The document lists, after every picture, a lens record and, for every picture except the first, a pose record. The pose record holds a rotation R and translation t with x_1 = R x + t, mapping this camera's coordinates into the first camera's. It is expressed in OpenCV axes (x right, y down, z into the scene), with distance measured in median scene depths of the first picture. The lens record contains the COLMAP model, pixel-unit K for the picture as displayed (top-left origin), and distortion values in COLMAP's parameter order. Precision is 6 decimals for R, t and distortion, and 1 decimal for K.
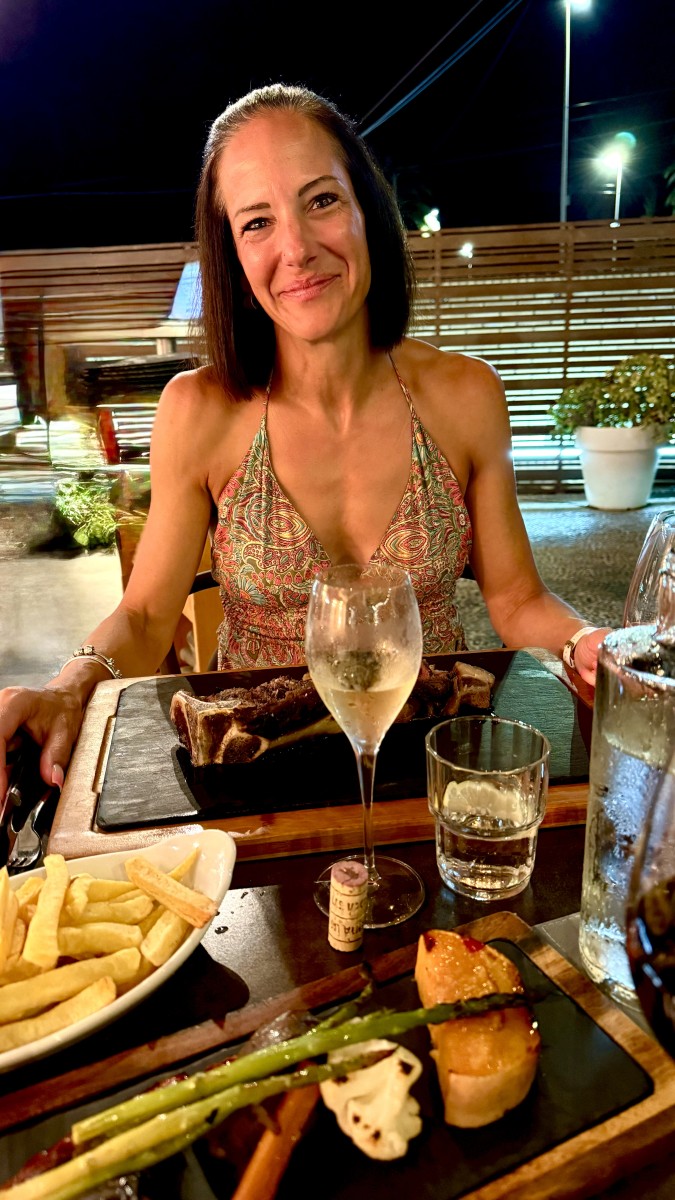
lens RADIAL K [[893.6, 0, 337.5], [0, 893.6, 600.0], [0, 0, 1]] dist [-0.048954, -0.004047]
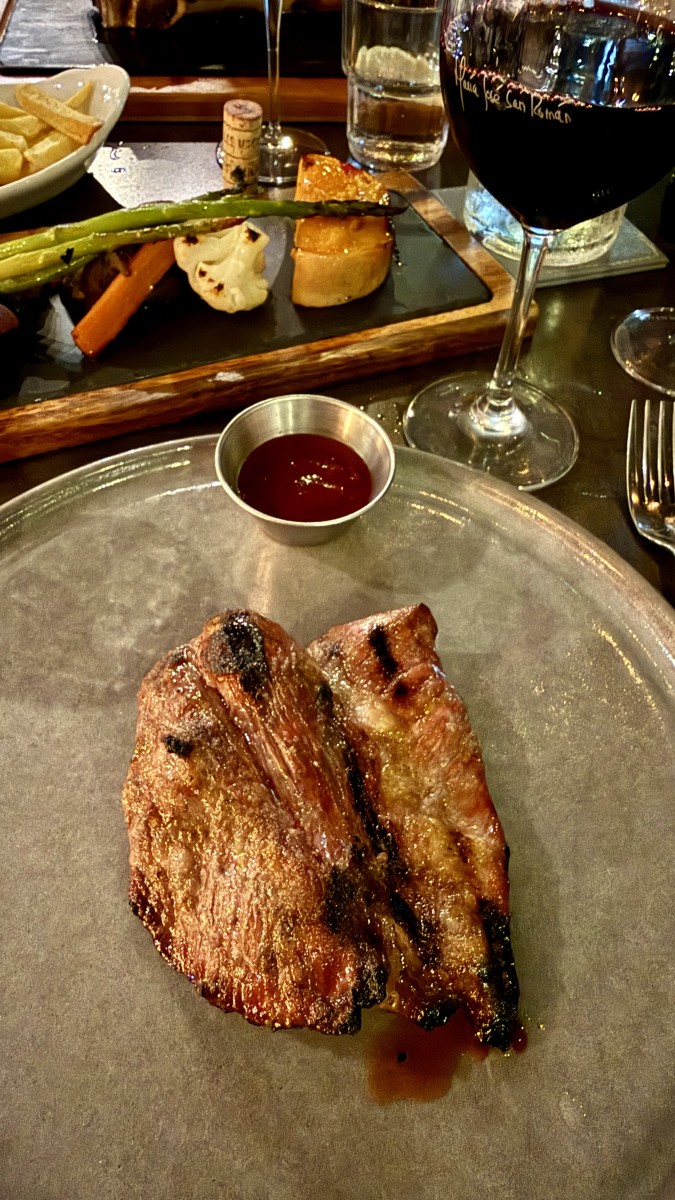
lens RADIAL K [[880.9, 0, 337.5], [0, 880.9, 600.0], [0, 0, 1]] dist [-0.002619, -0.088838]
pose [[0.997277, 0.070413, 0.021929, 0.145338], [-0.070600, 0.825545, 0.559902, 0.225819], [0.021321, -0.559926, 0.828268, -0.100447]]
